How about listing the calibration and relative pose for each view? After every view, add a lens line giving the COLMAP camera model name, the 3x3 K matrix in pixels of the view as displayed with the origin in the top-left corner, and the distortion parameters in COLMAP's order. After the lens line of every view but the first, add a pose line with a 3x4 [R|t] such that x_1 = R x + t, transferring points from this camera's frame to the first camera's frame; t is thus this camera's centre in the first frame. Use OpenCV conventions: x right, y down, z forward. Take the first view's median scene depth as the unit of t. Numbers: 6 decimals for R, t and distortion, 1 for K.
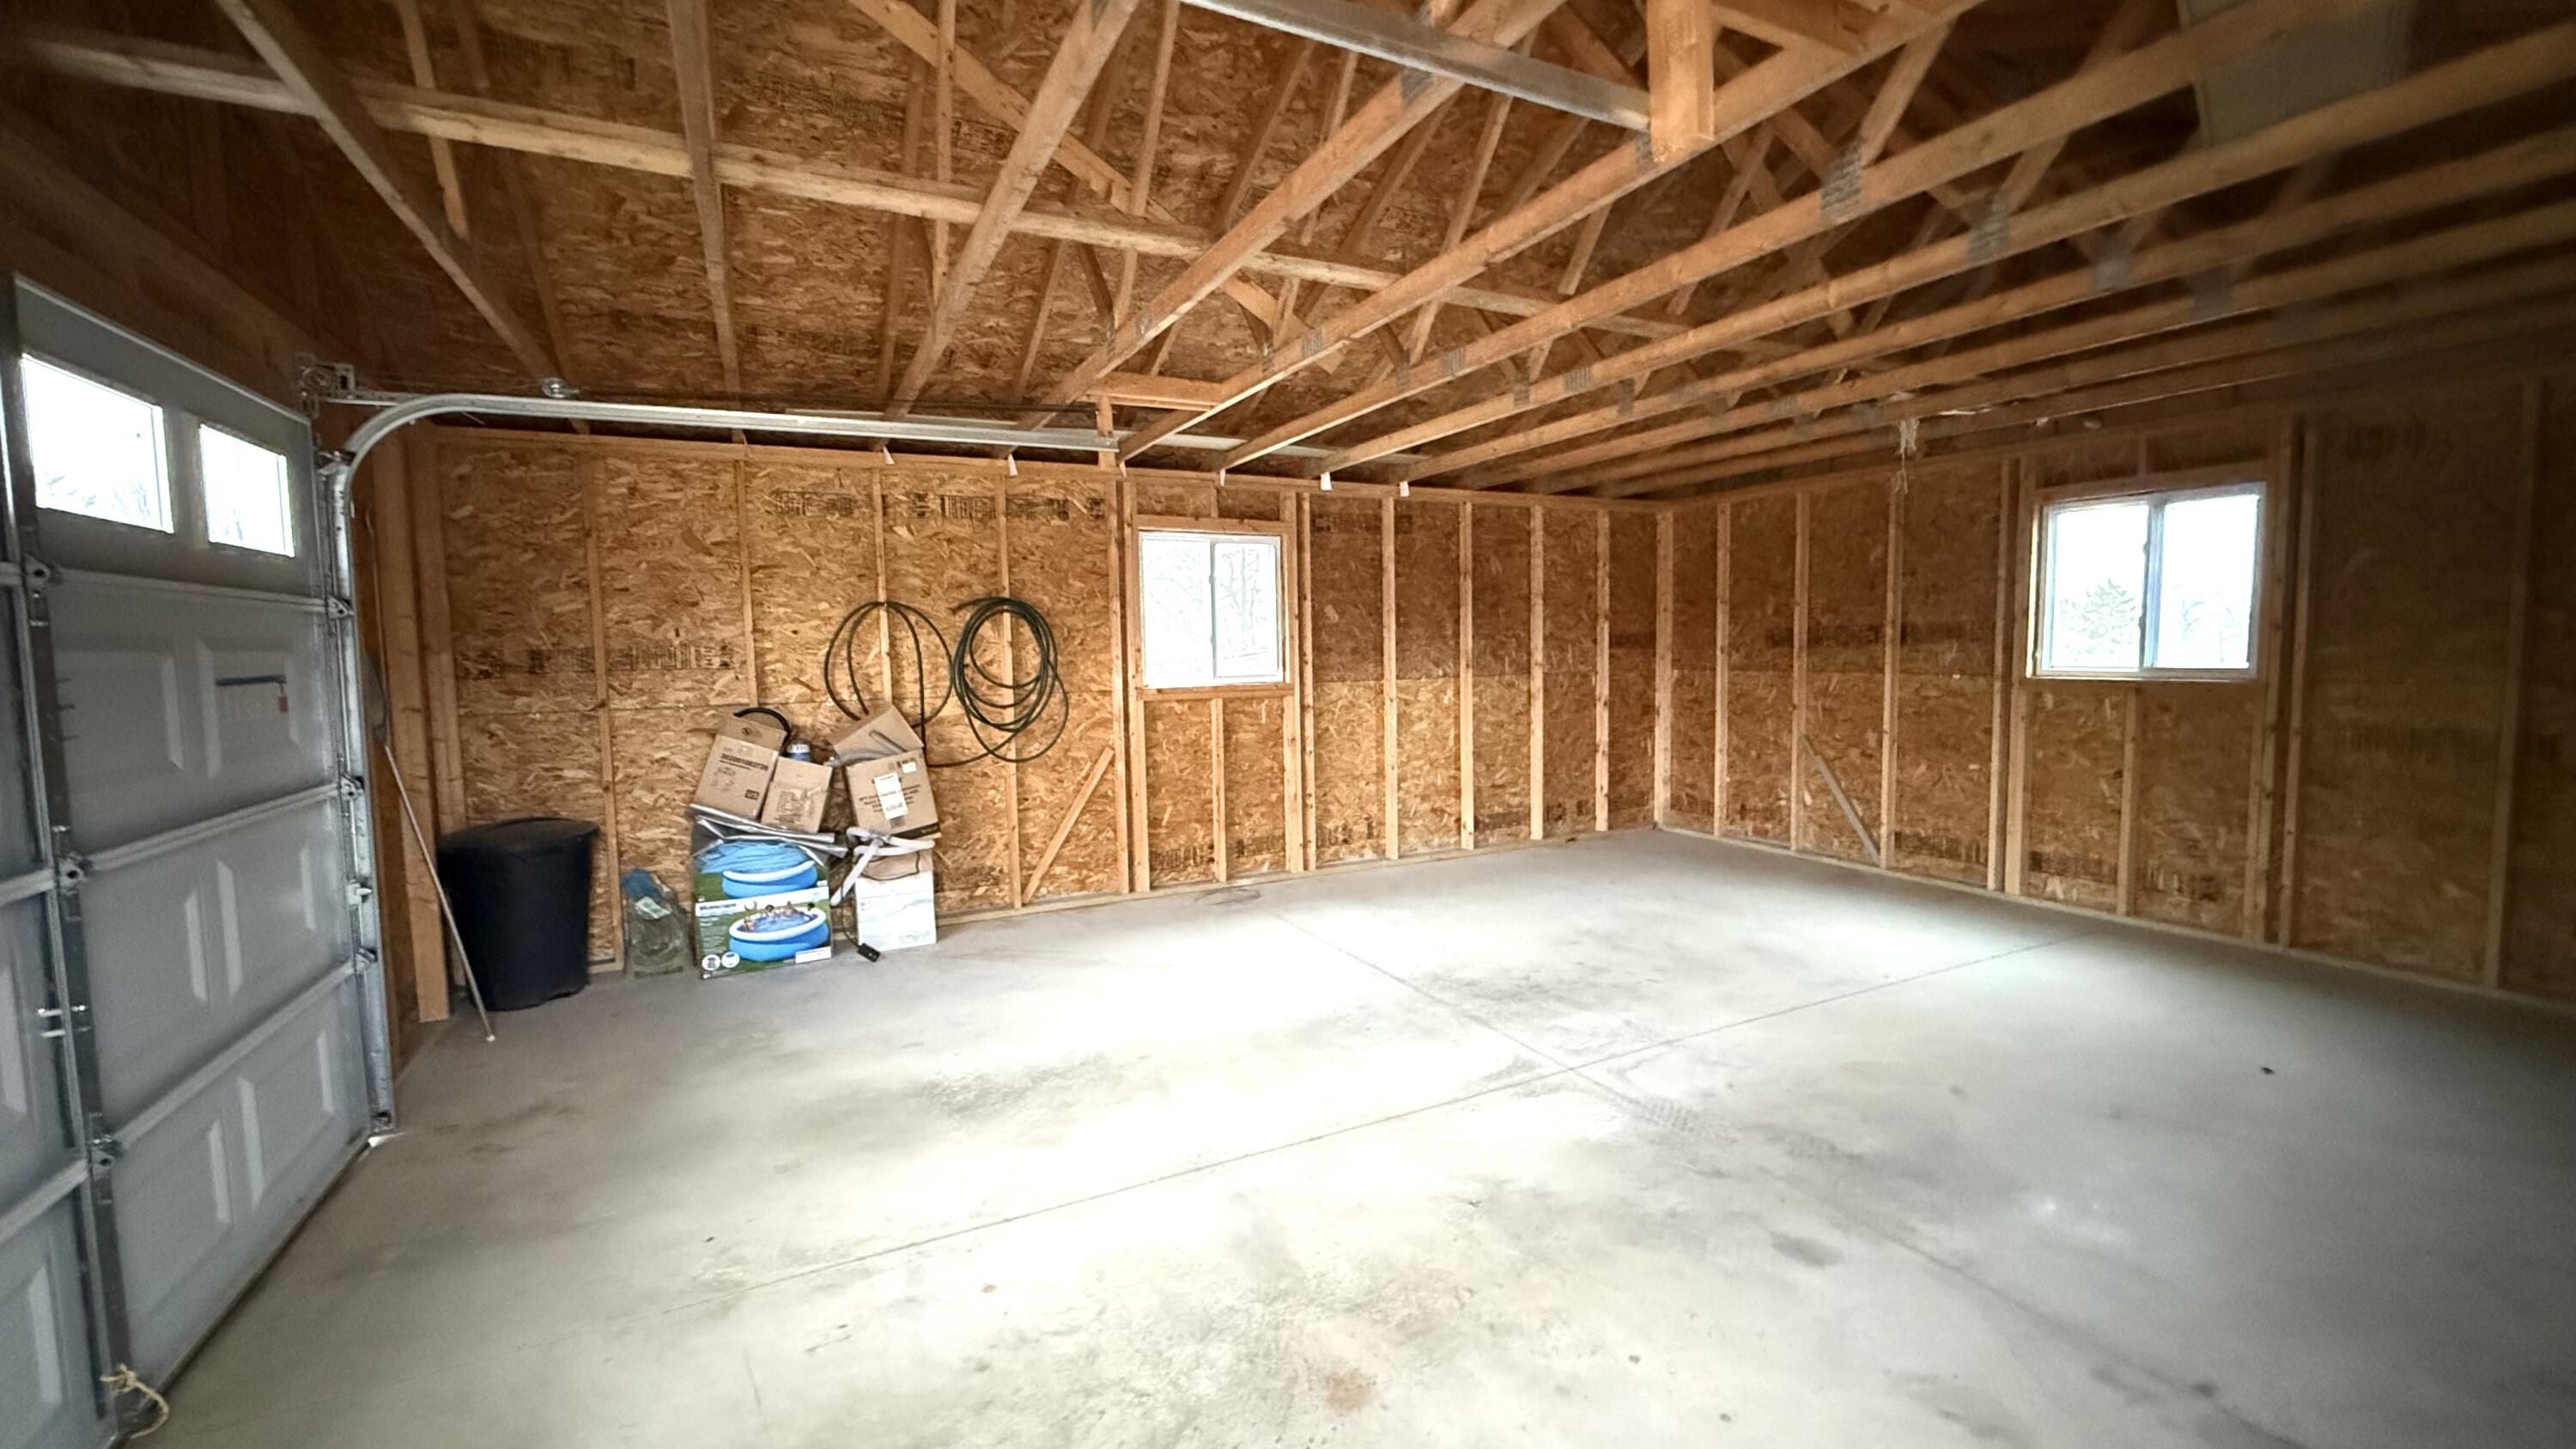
lens RADIAL K [[1023.5, 0, 1281.4], [0, 1023.5, 726.1], [0, 0, 1]] dist [-0.000519, 0.000208]
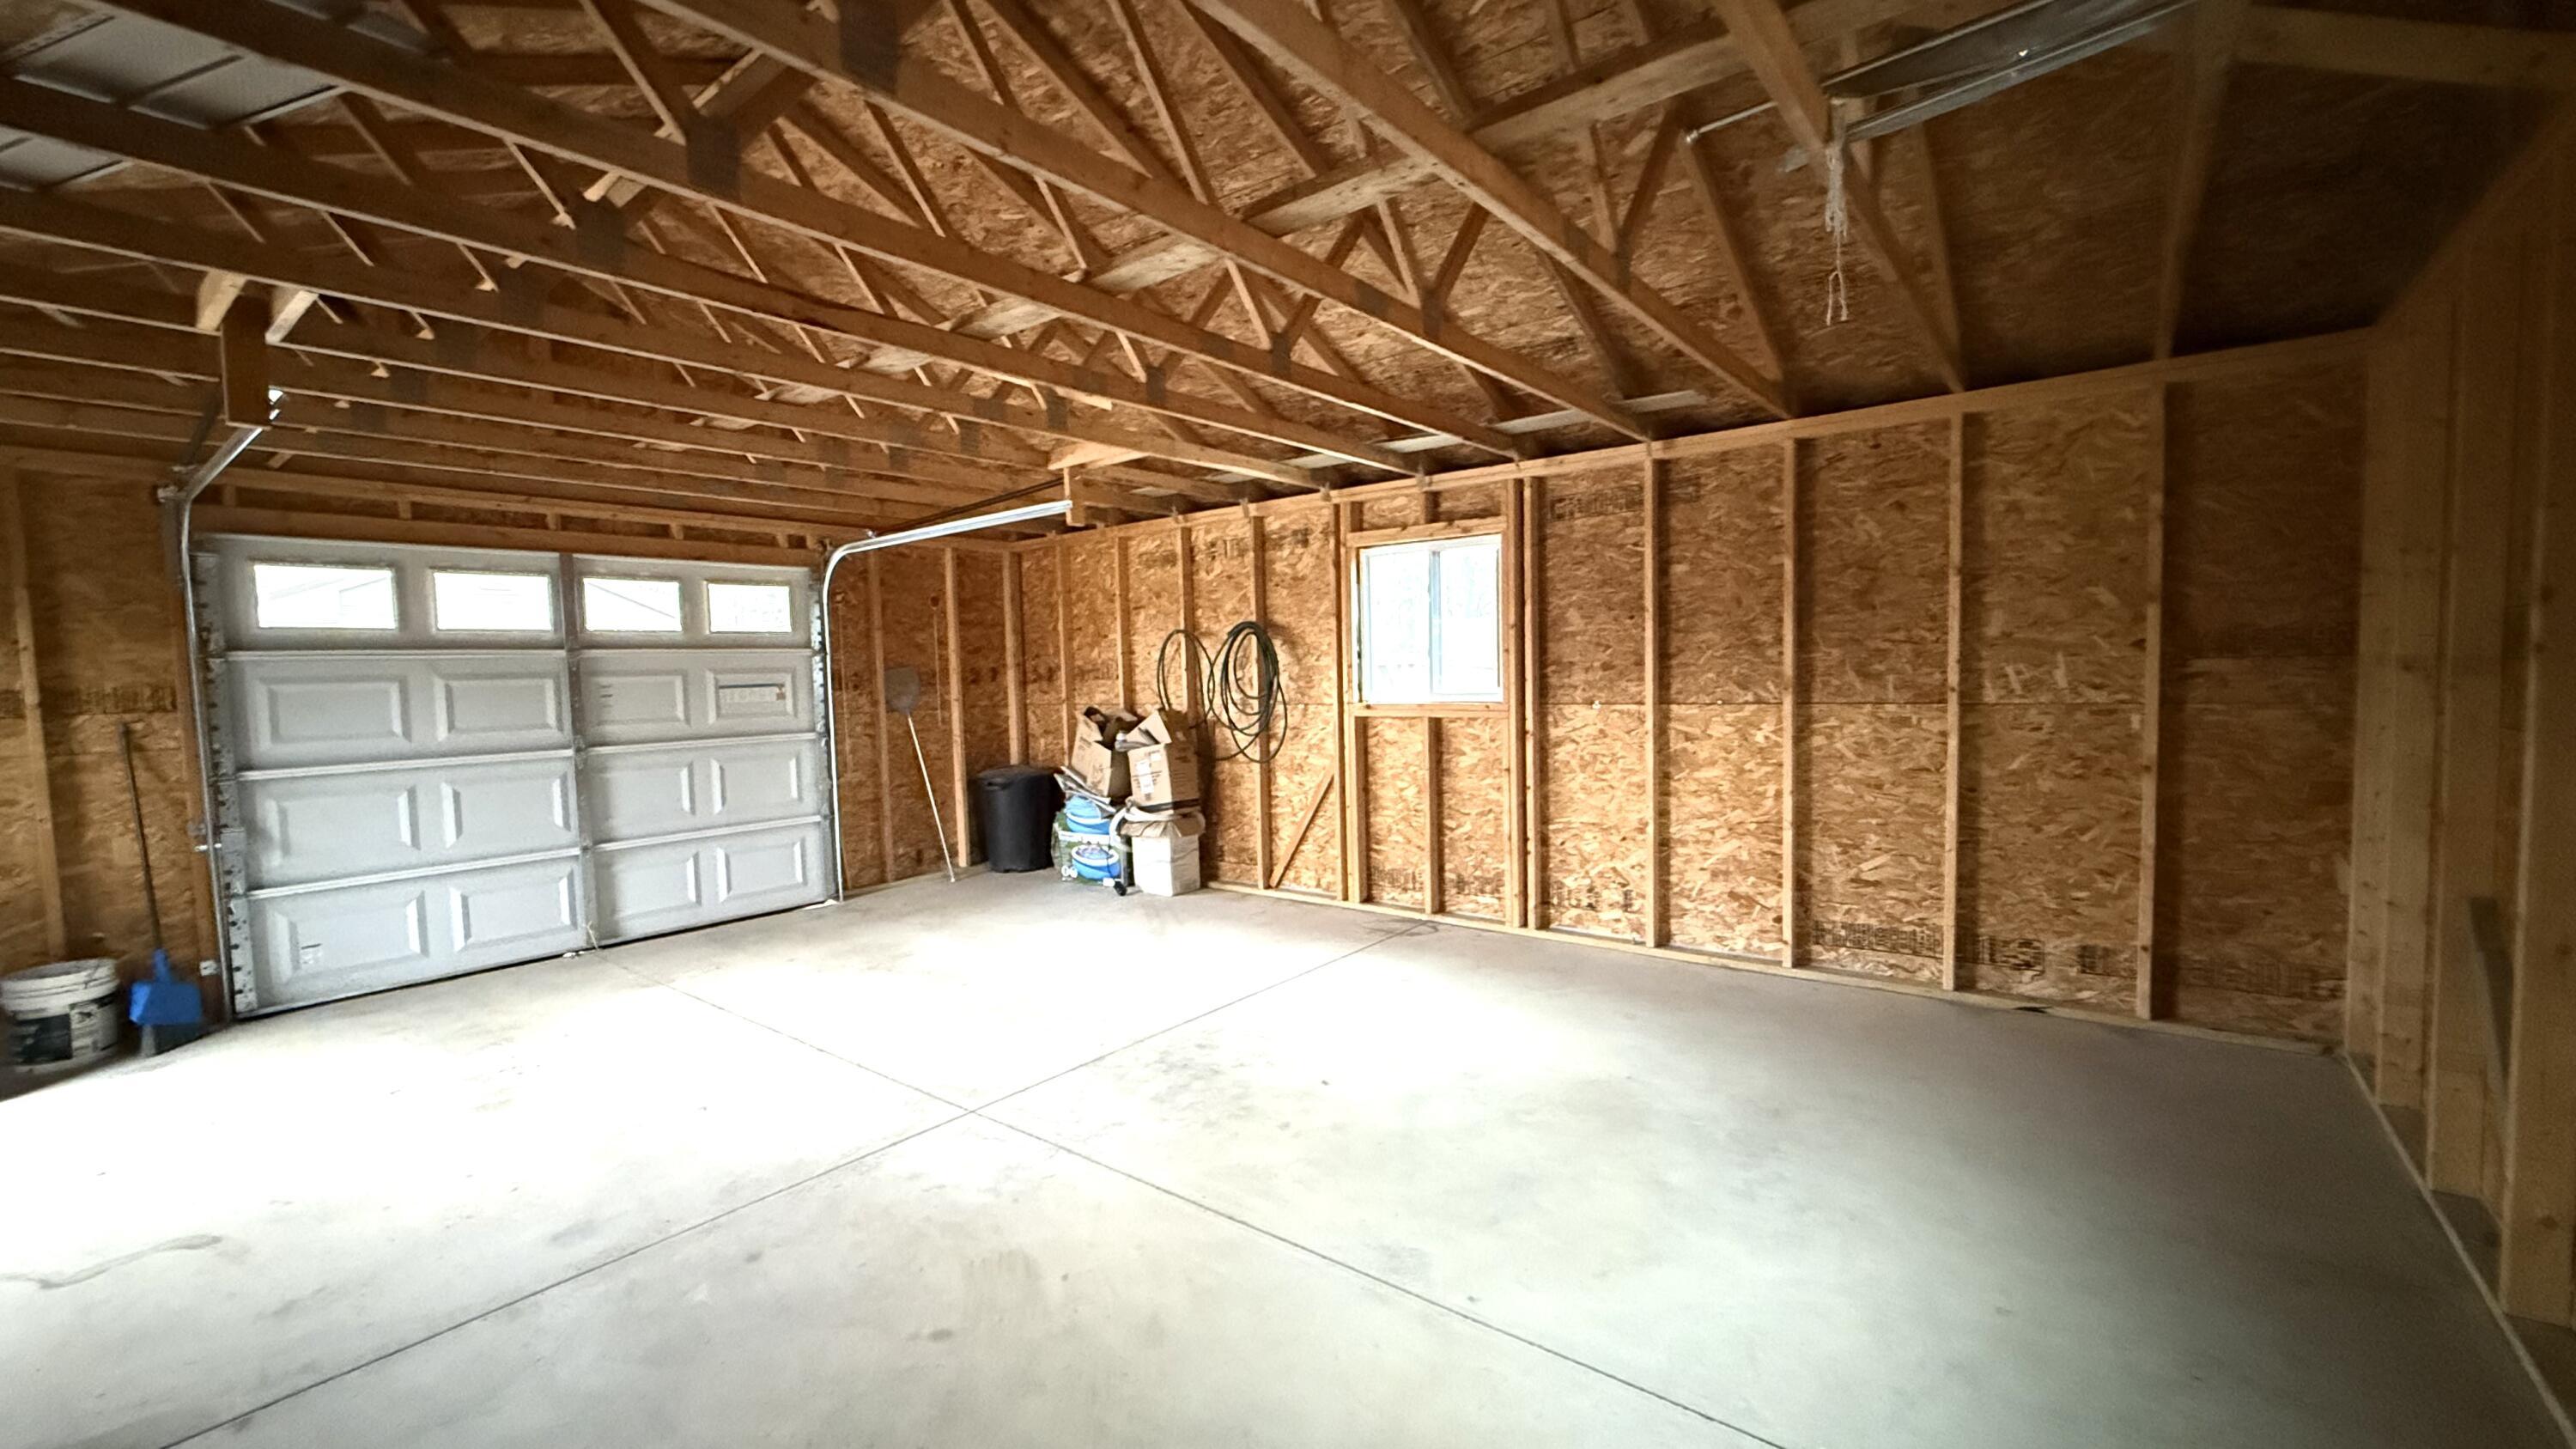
lens RADIAL K [[1023.5, 0, 1281.4], [0, 1023.5, 726.1], [0, 0, 1]] dist [-0.000519, 0.000208]
pose [[0.420064, 0.059722, -0.905527, 0.844671], [-0.053254, 0.997735, 0.041099, -0.058385], [0.905931, 0.030959, 0.422293, 0.562091]]
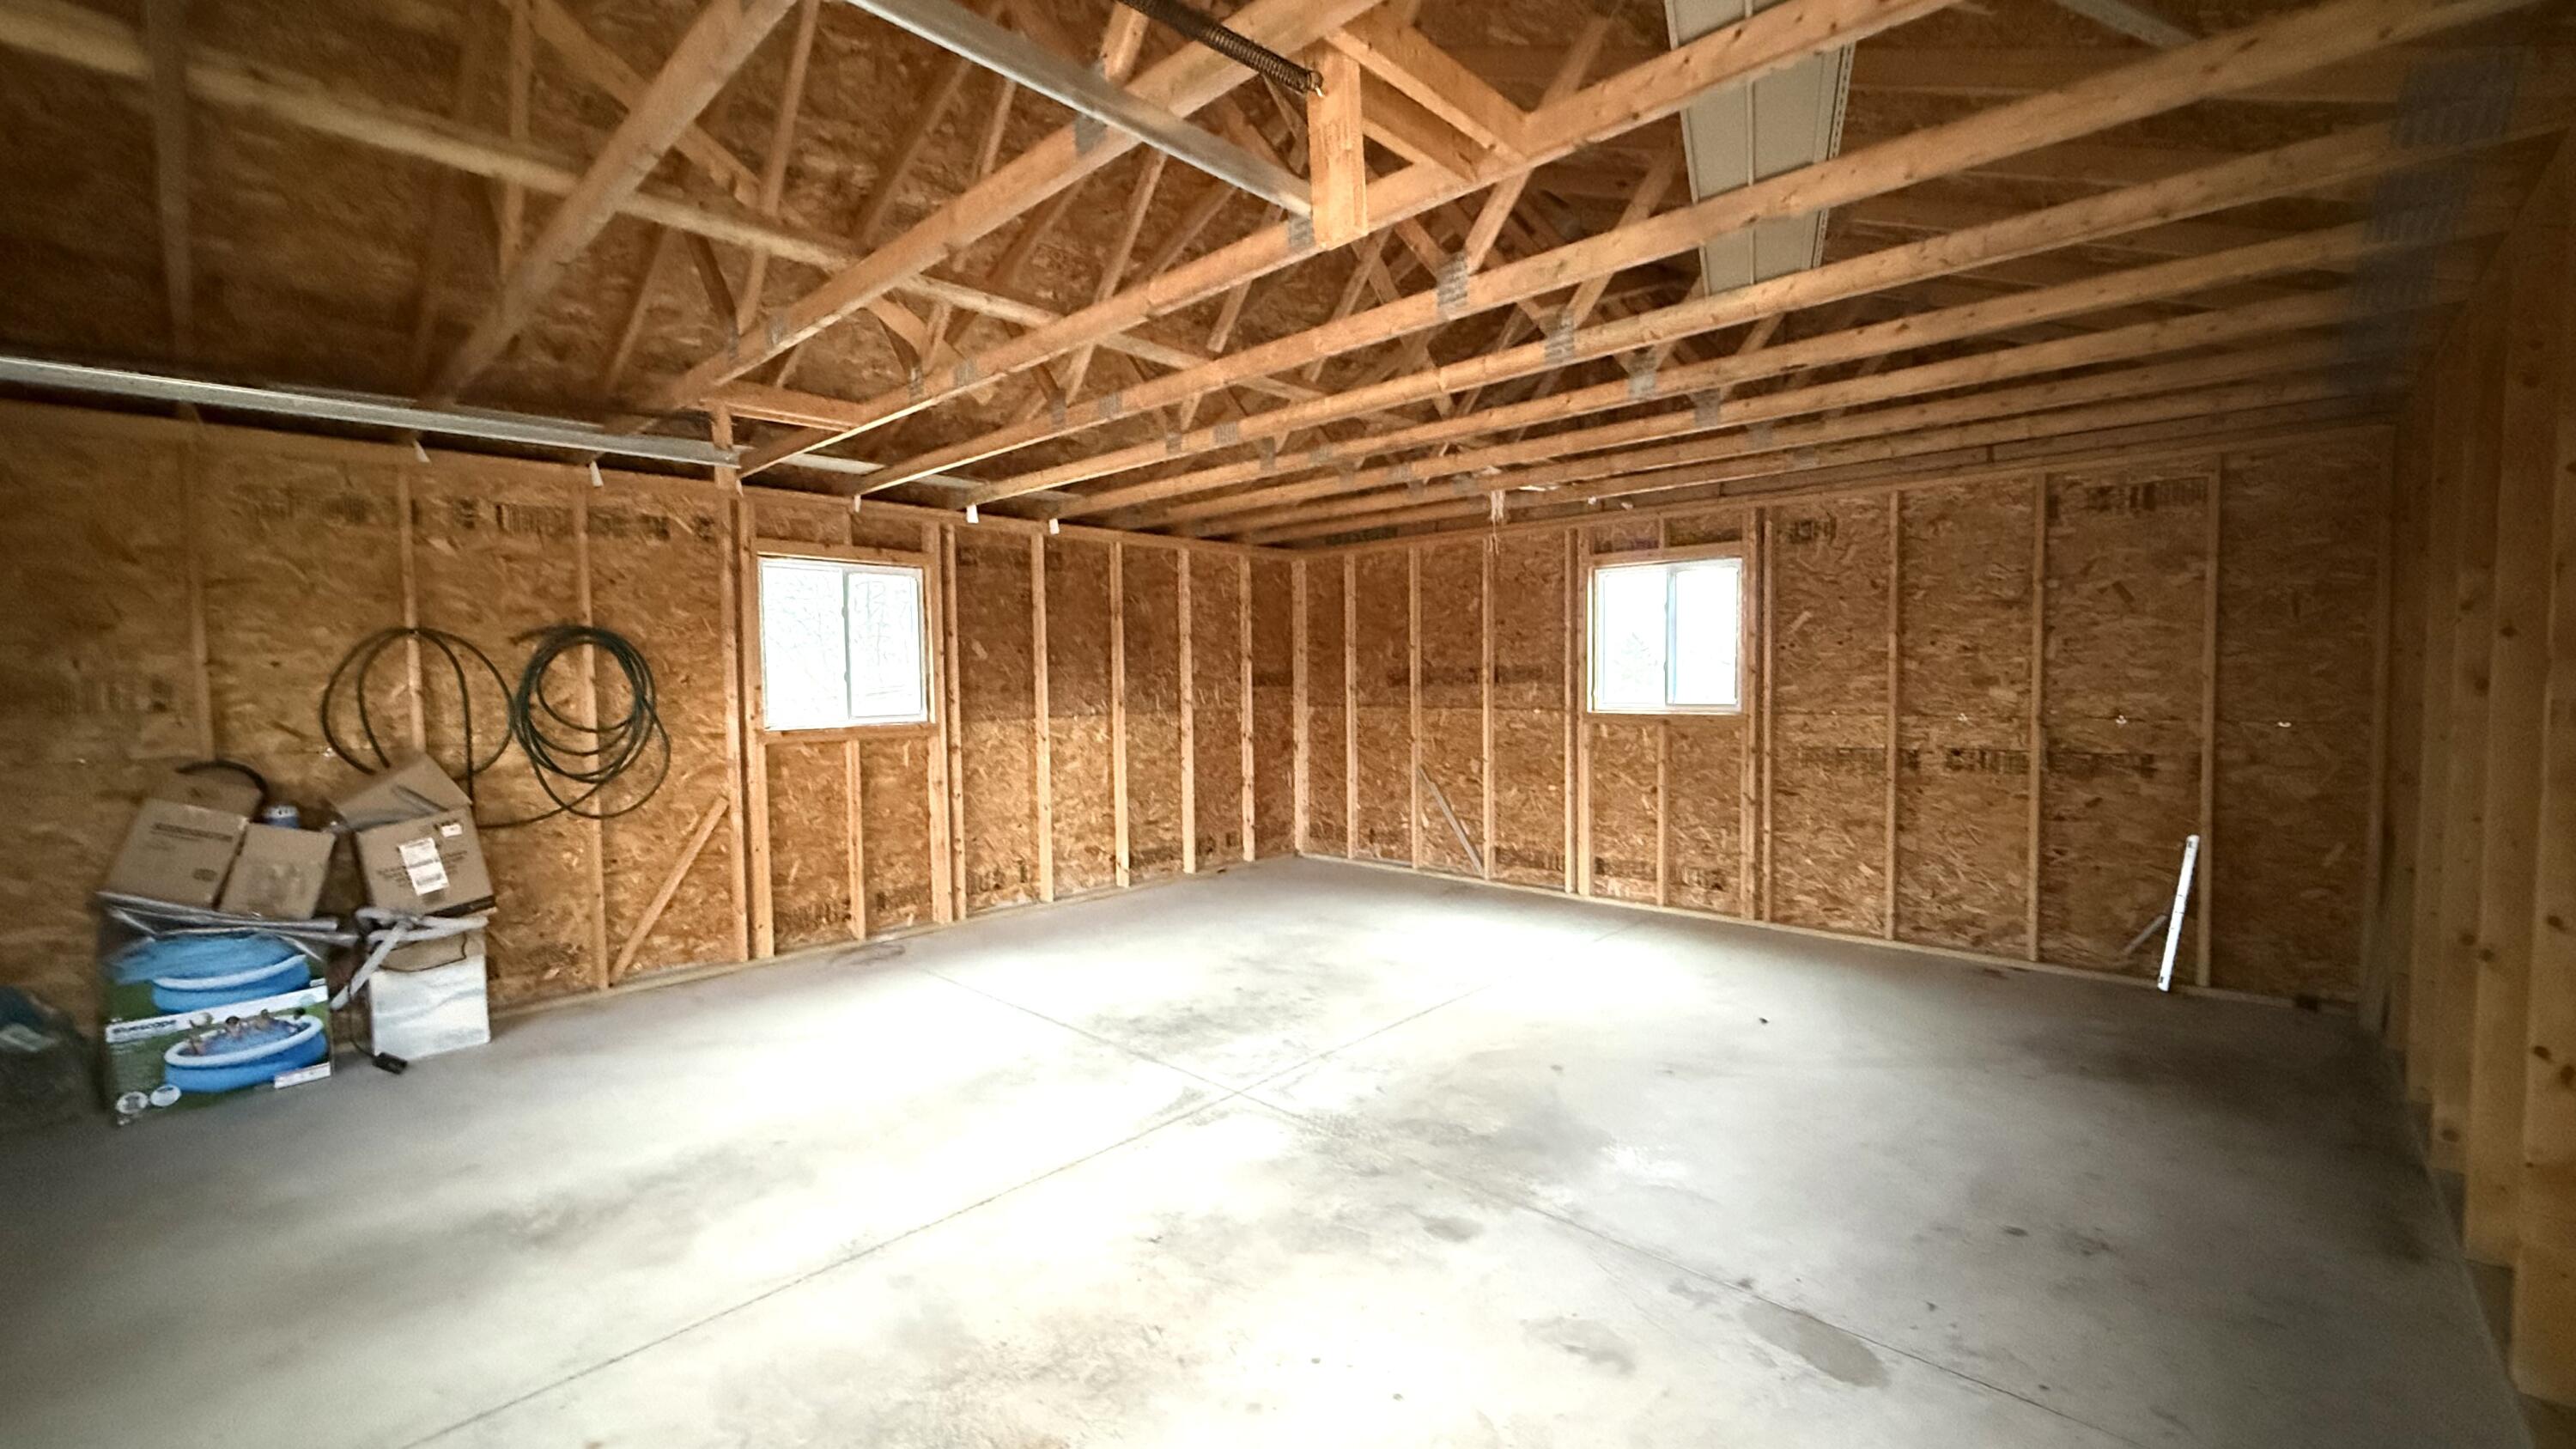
lens RADIAL K [[1023.5, 0, 1281.4], [0, 1023.5, 726.1], [0, 0, 1]] dist [-0.000519, 0.000208]
pose [[0.940499, -0.011227, 0.339610, -0.014420], [0.023986, 0.999154, -0.033396, 0.000355], [-0.338947, 0.039555, 0.939973, -0.000793]]
